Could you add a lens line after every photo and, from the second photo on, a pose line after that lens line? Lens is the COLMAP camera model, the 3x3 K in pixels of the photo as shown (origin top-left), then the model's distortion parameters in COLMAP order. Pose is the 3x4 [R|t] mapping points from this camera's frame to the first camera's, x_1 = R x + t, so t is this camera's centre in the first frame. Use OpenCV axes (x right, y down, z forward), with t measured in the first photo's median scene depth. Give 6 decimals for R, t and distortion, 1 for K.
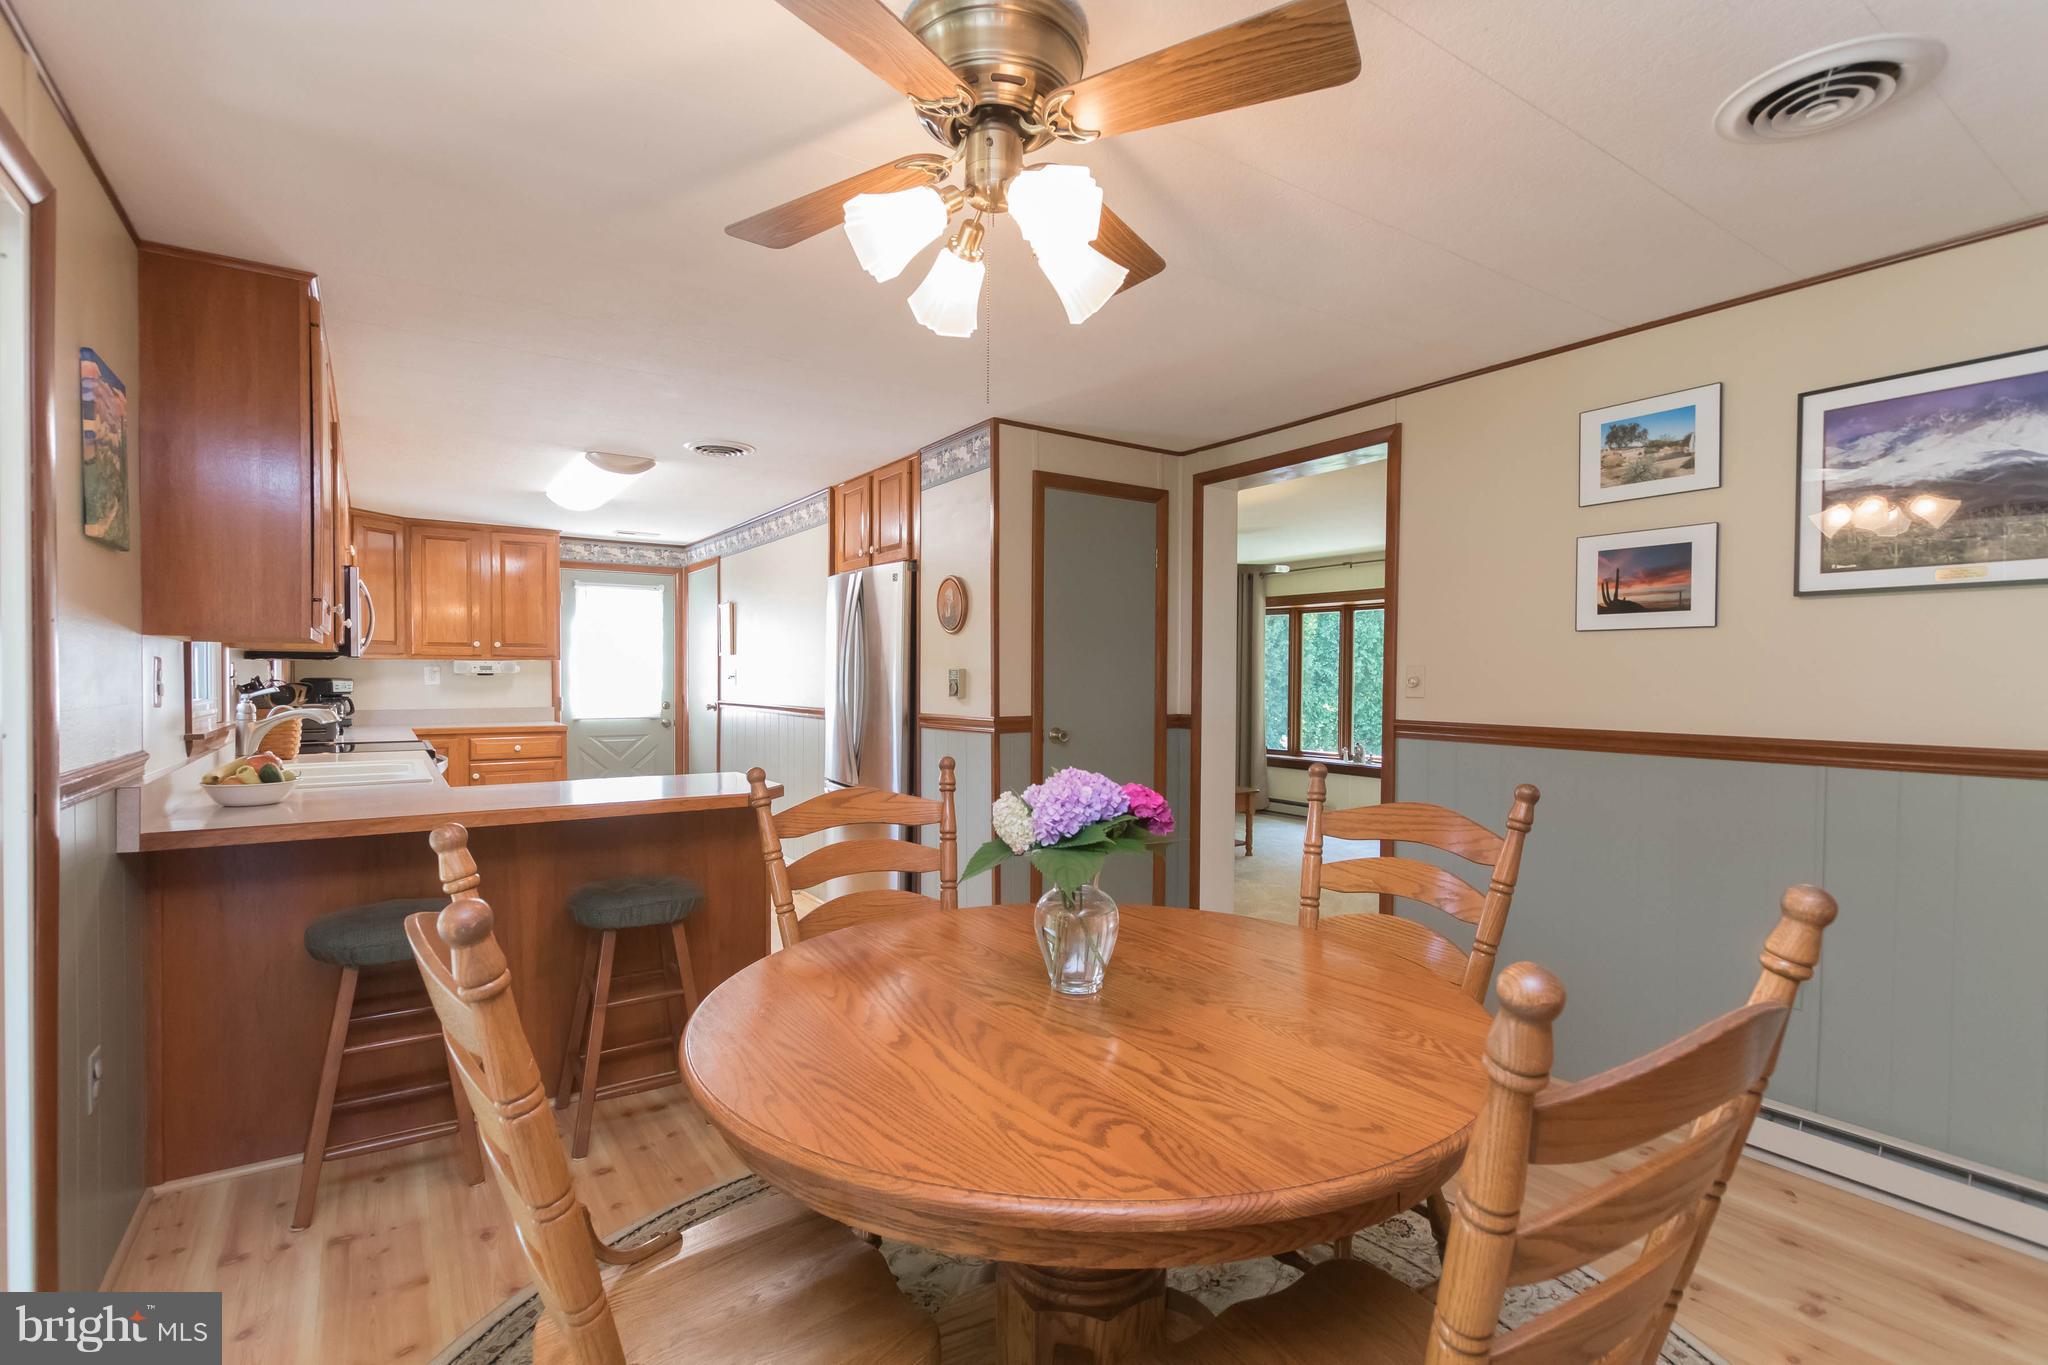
lens RADIAL K [[985.4, 0, 1053.8], [0, 985.4, 692.8], [0, 0, 1]] dist [0.003995, -0.000768]
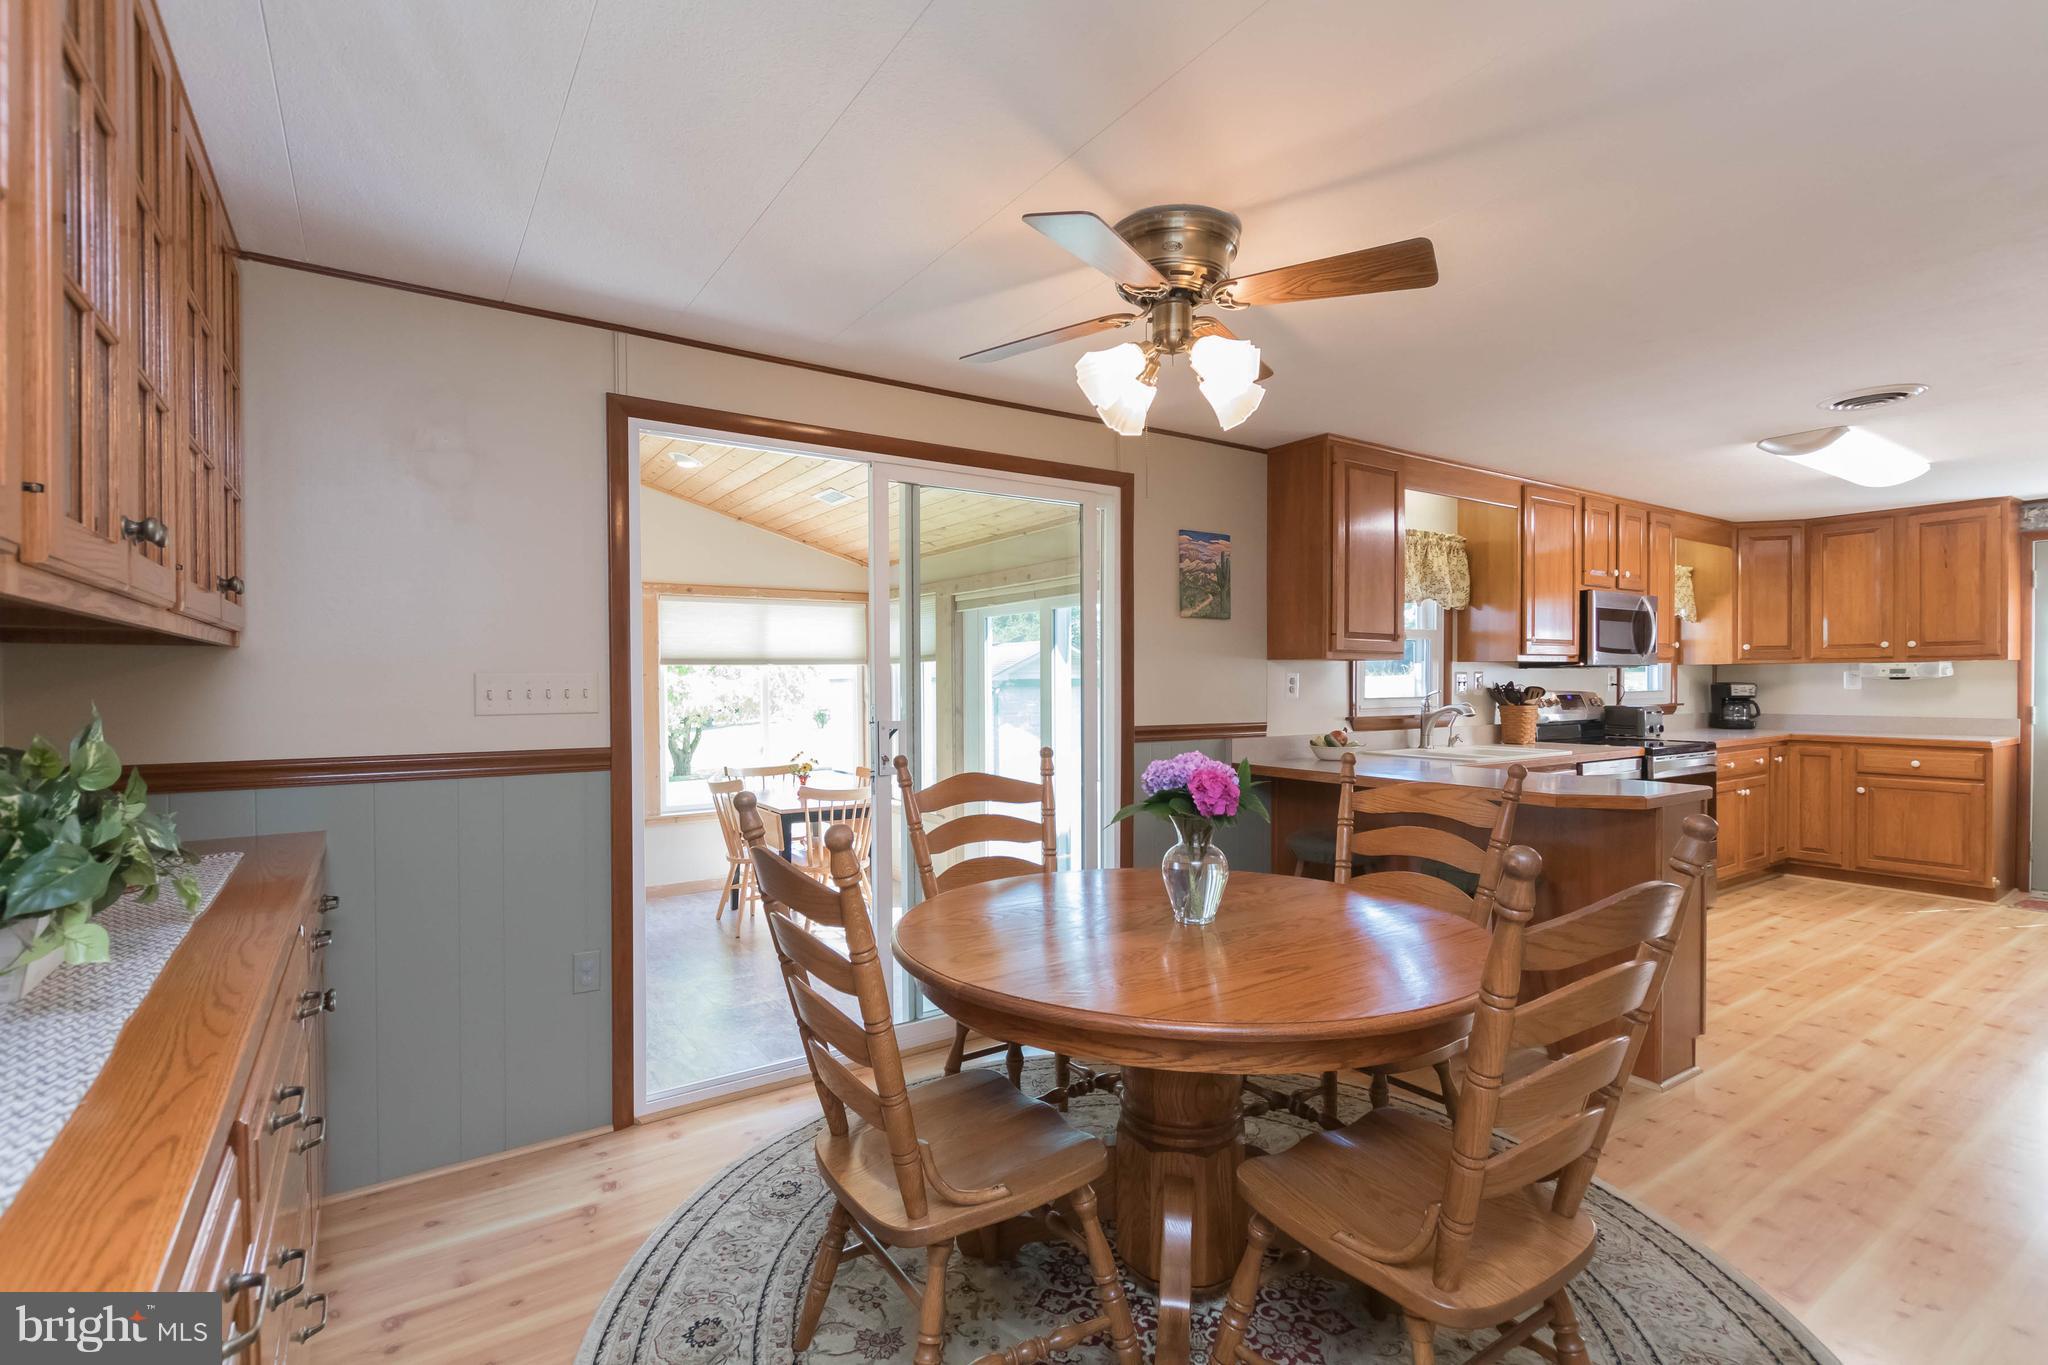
lens RADIAL K [[932.9, 0, 1020.5], [0, 932.9, 688.4], [0, 0, 1]] dist [0.008803, -0.002771]
pose [[-0.023783, 0.007518, -0.999689, 0.275734], [-0.012280, 0.999894, 0.007812, -0.006483], [0.999642, 0.012462, -0.023688, 0.229855]]
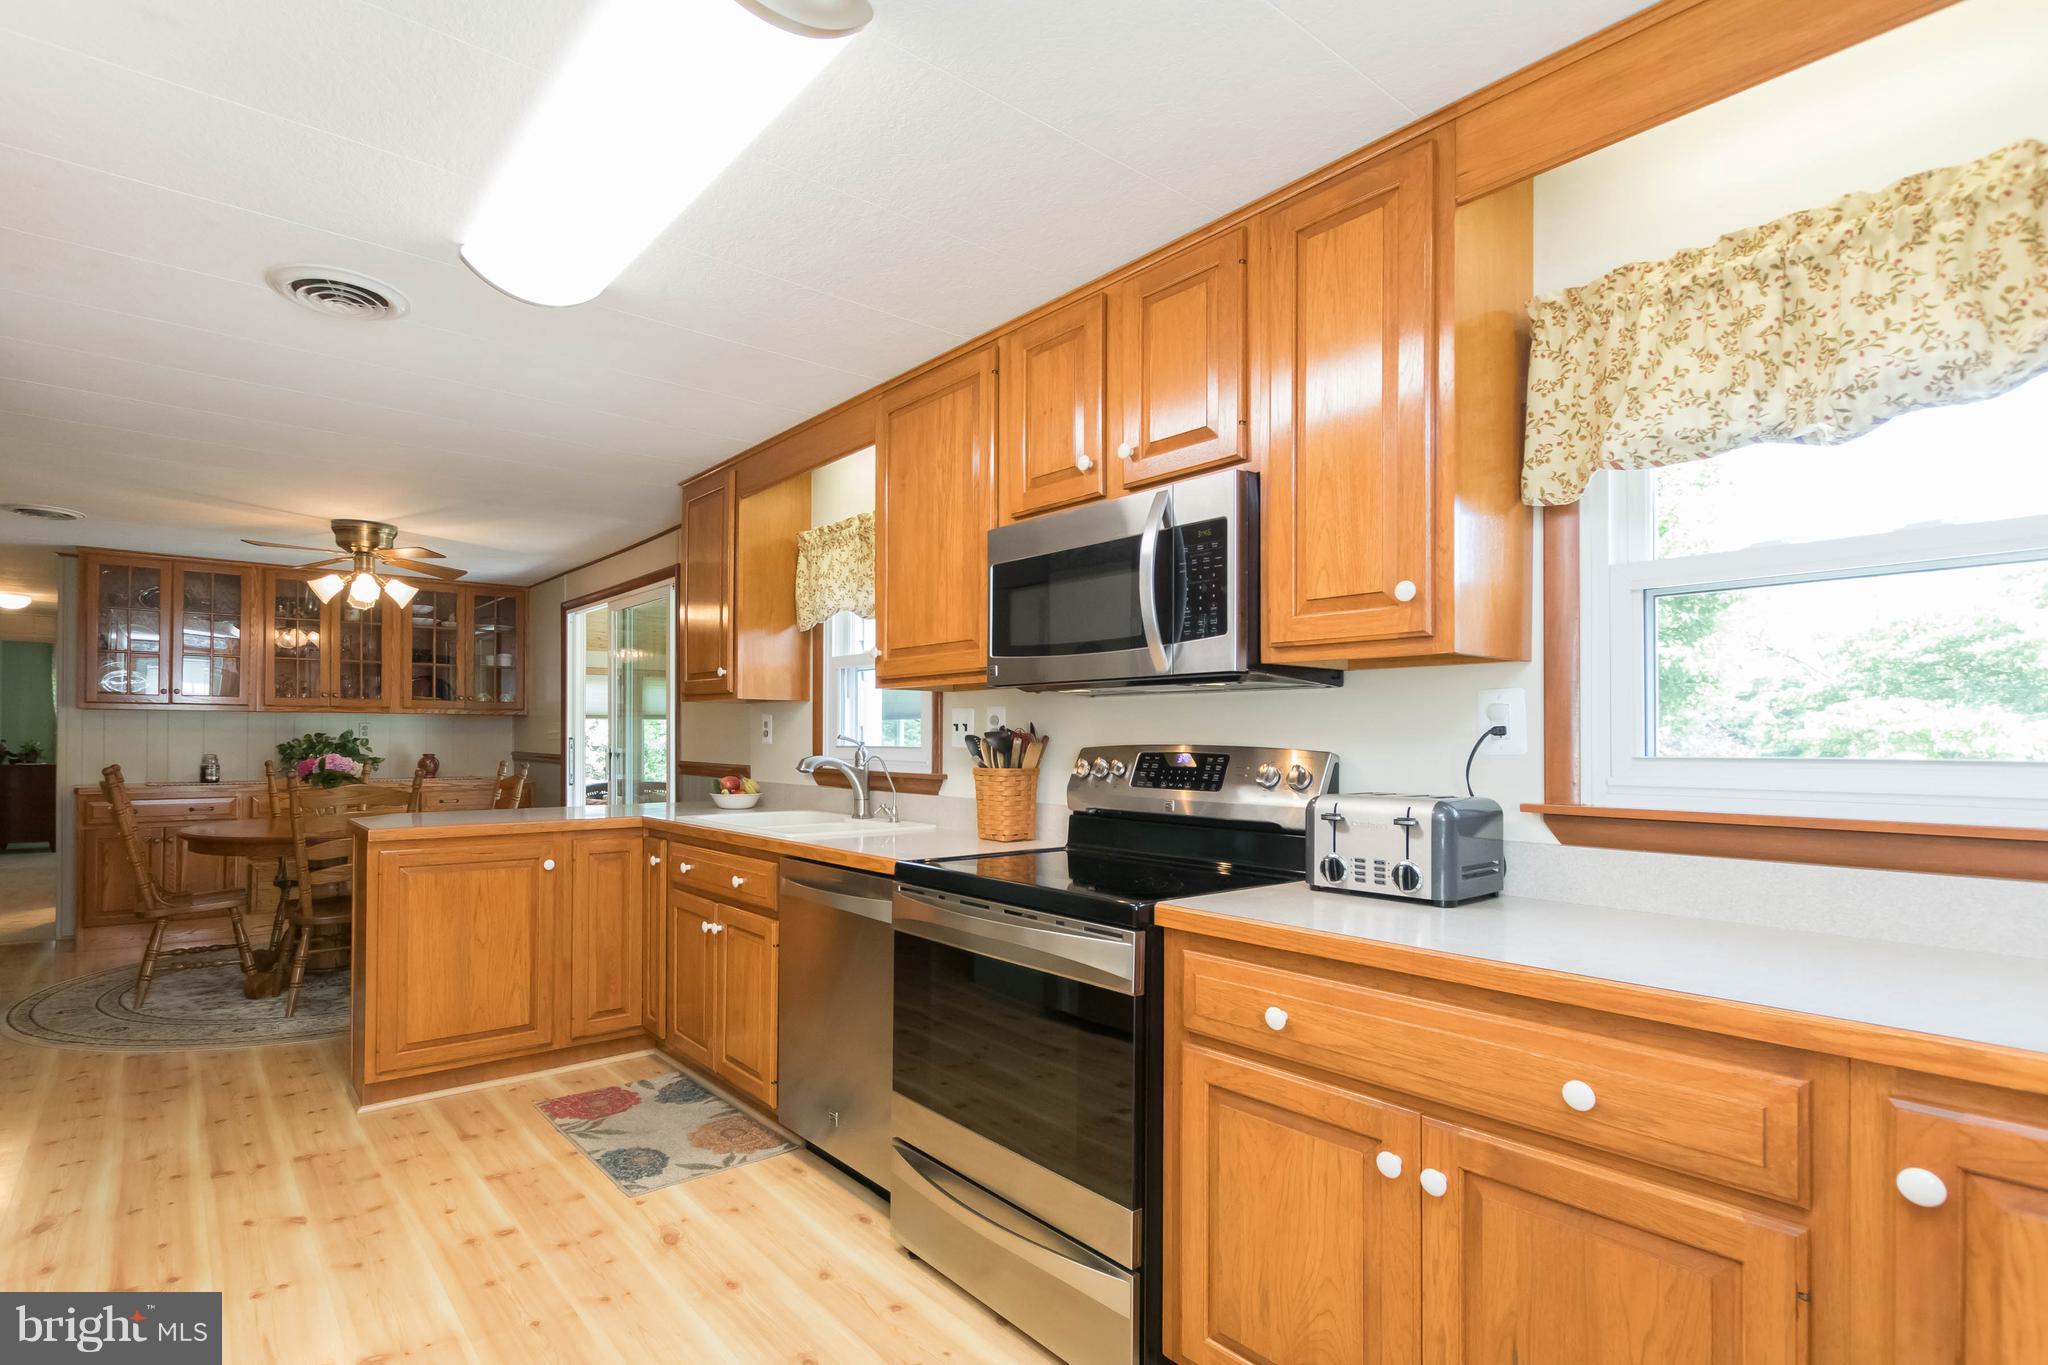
lens RADIAL K [[985.4, 0, 943.7], [0, 985.4, 737.5], [0, 0, 1]] dist [0.003995, -0.000768]
pose [[-0.998544, -0.005396, -0.053677, -0.424884], [-0.006431, 0.999796, 0.019128, -0.012805], [0.053563, 0.019445, -0.998375, 1.020538]]
